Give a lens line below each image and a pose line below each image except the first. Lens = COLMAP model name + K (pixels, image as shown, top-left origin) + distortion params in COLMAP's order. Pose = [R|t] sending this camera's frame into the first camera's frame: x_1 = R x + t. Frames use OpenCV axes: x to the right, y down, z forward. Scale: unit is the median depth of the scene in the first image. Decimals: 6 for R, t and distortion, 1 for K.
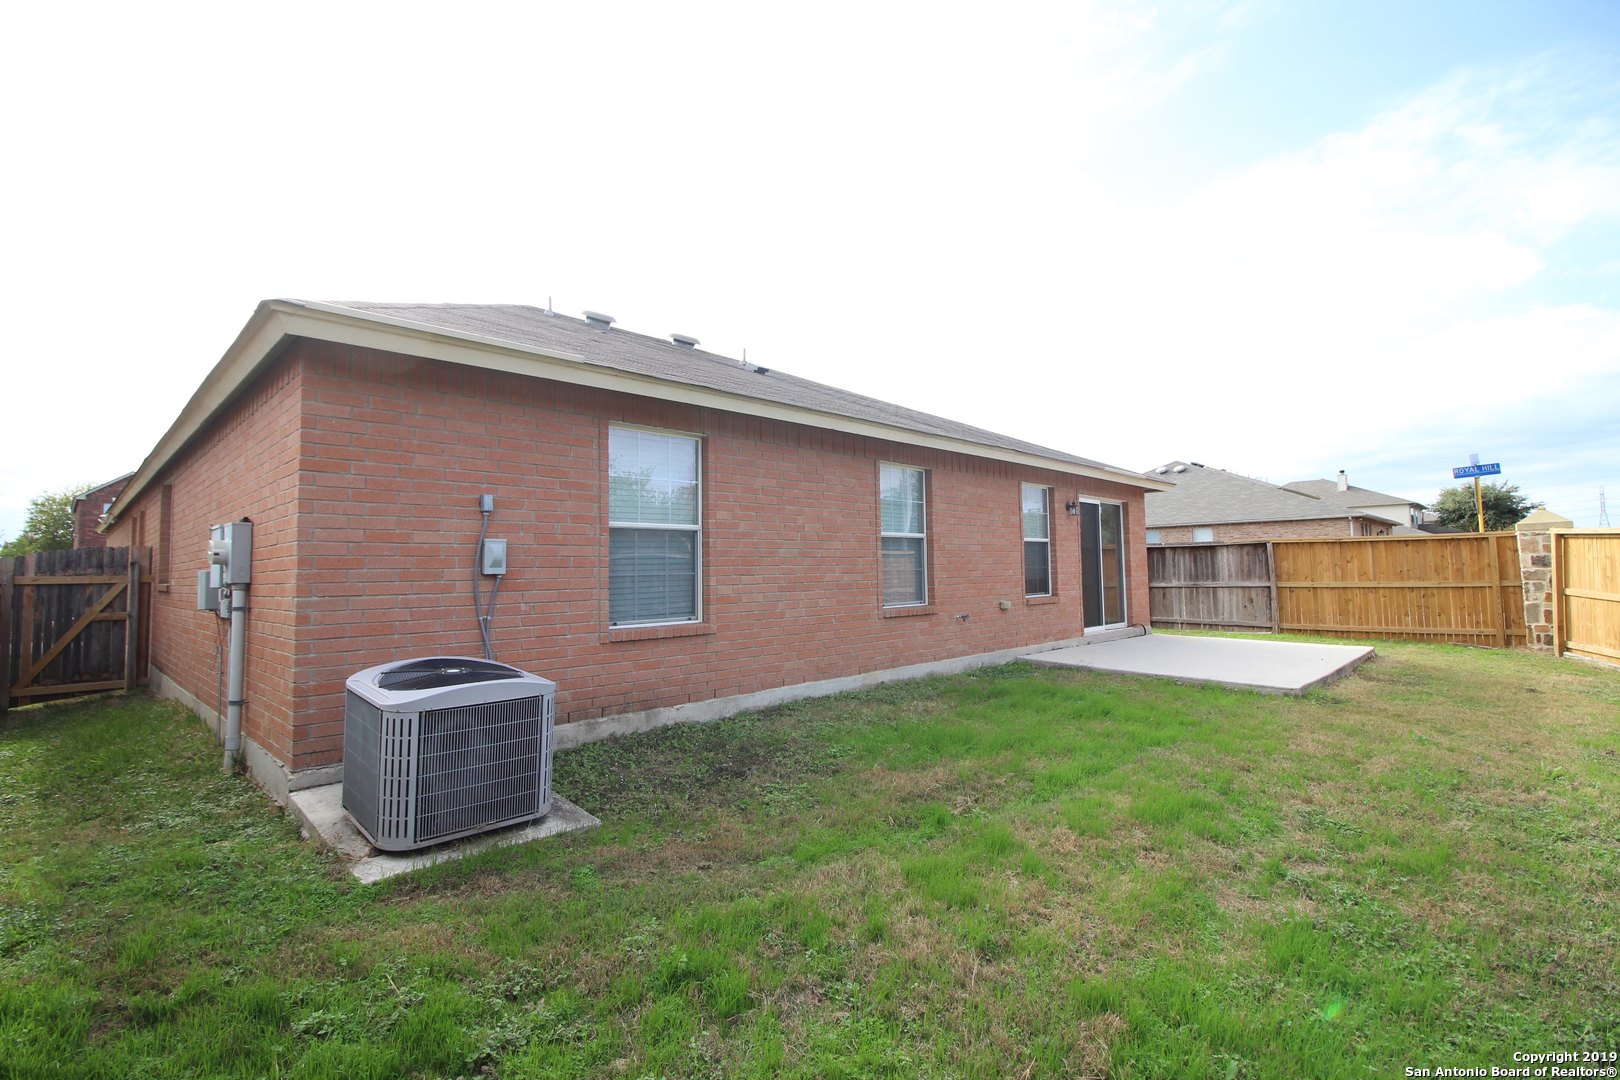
lens RADIAL K [[716.0, 0, 783.5], [0, 716.0, 518.6], [0, 0, 1]] dist [0.000555, -0.009791]
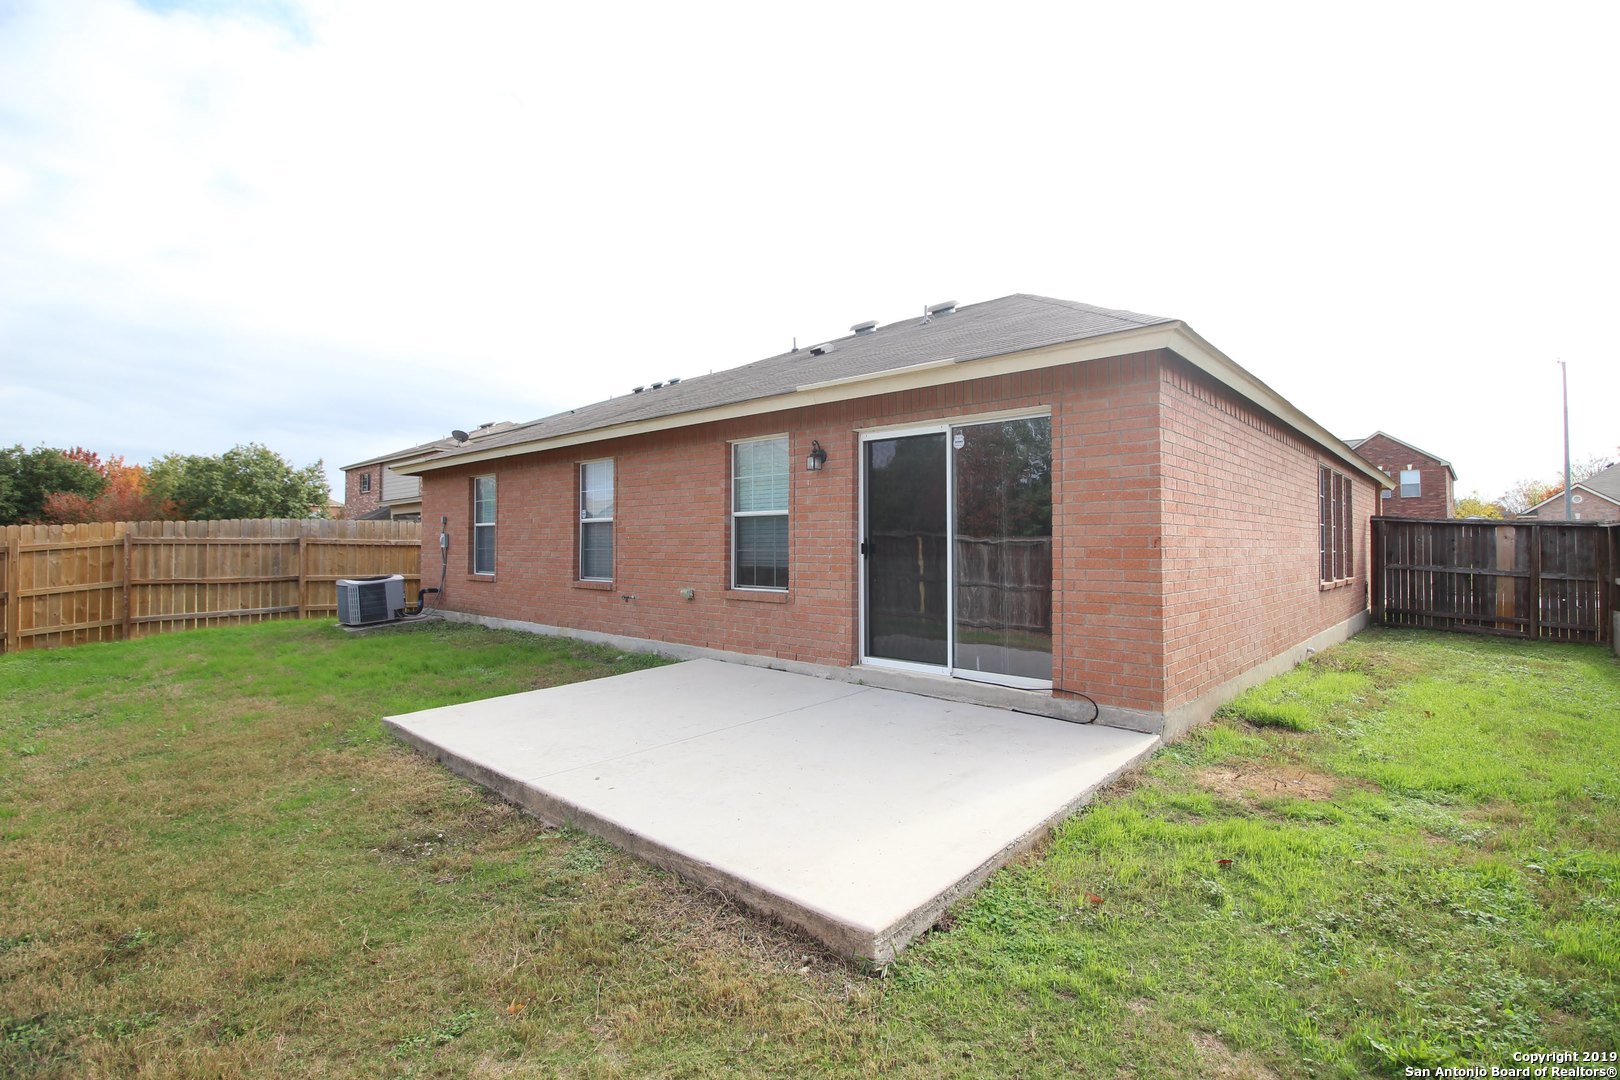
lens RADIAL K [[747.9, 0, 817.9], [0, 747.9, 527.3], [0, 0, 1]] dist [-0.000556, -0.012009]
pose [[0.083143, -0.017320, -0.996387, 1.711057], [0.062092, 0.997996, -0.012167, 0.087125], [0.994601, -0.060856, 0.084052, 1.523643]]
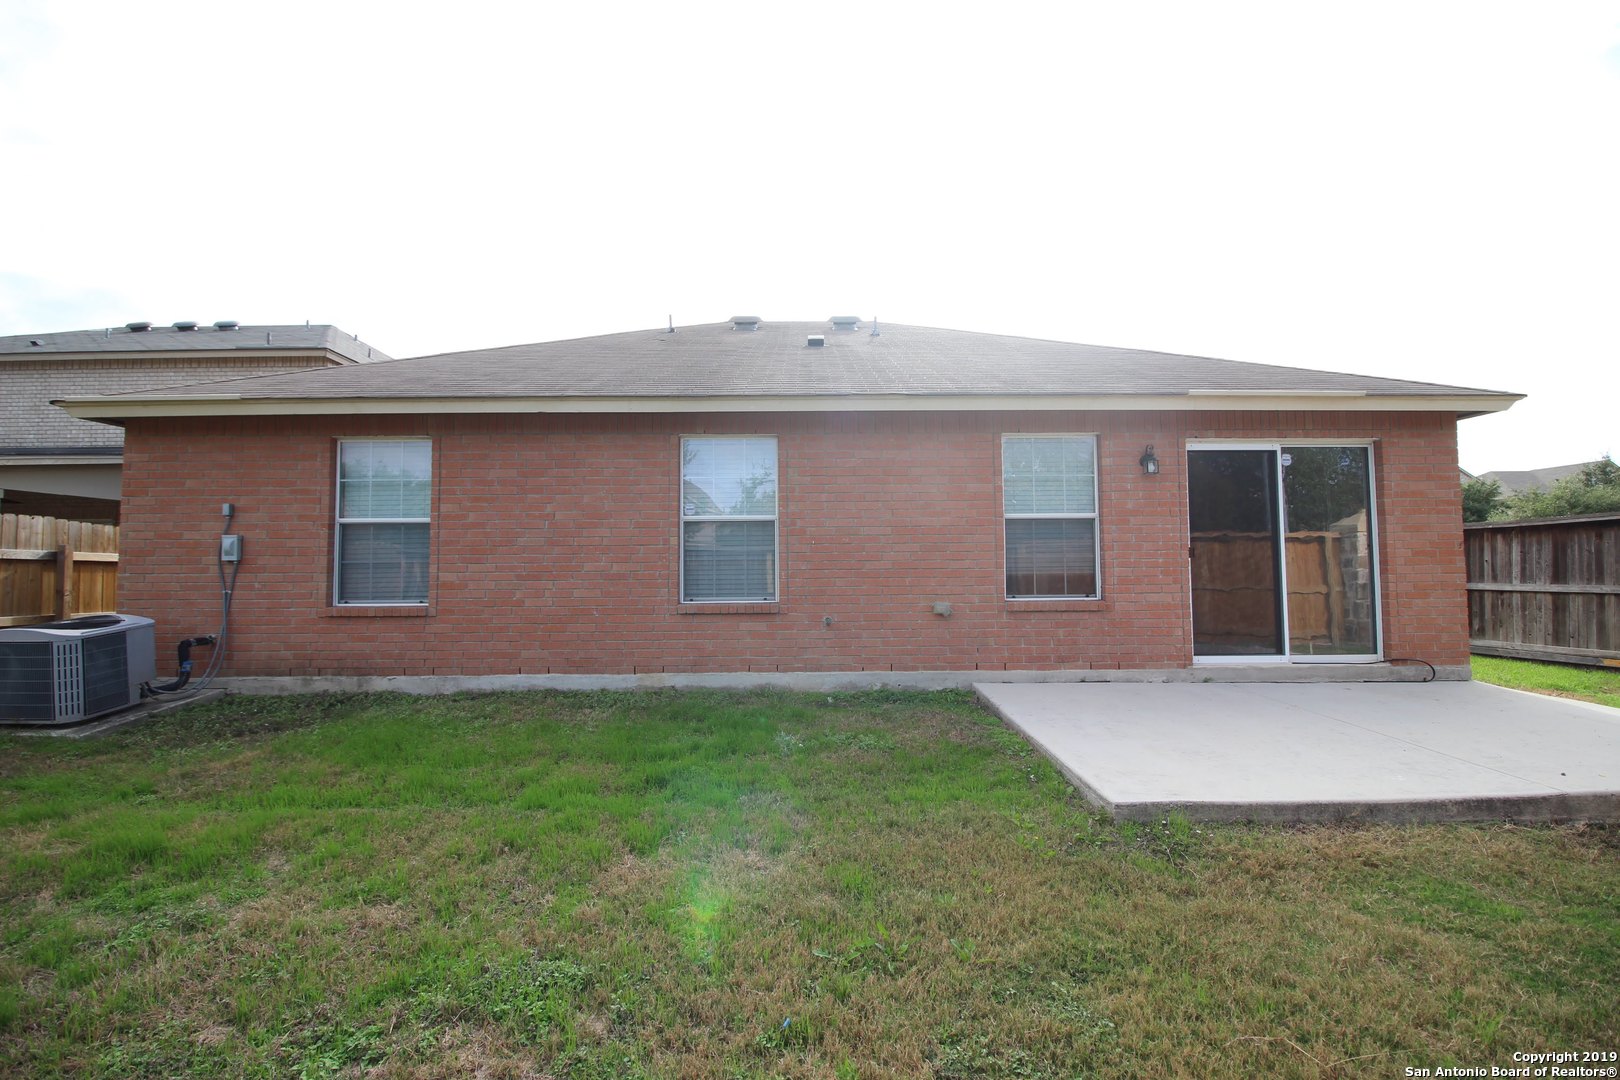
lens RADIAL K [[732.2, 0, 813.4], [0, 732.2, 523.2], [0, 0, 1]] dist [0.000902, -0.015077]
pose [[0.736051, -0.035574, -0.675991, 1.001091], [0.045384, 0.998965, -0.003155, 0.044118], [0.675403, -0.028357, 0.736903, 0.524429]]
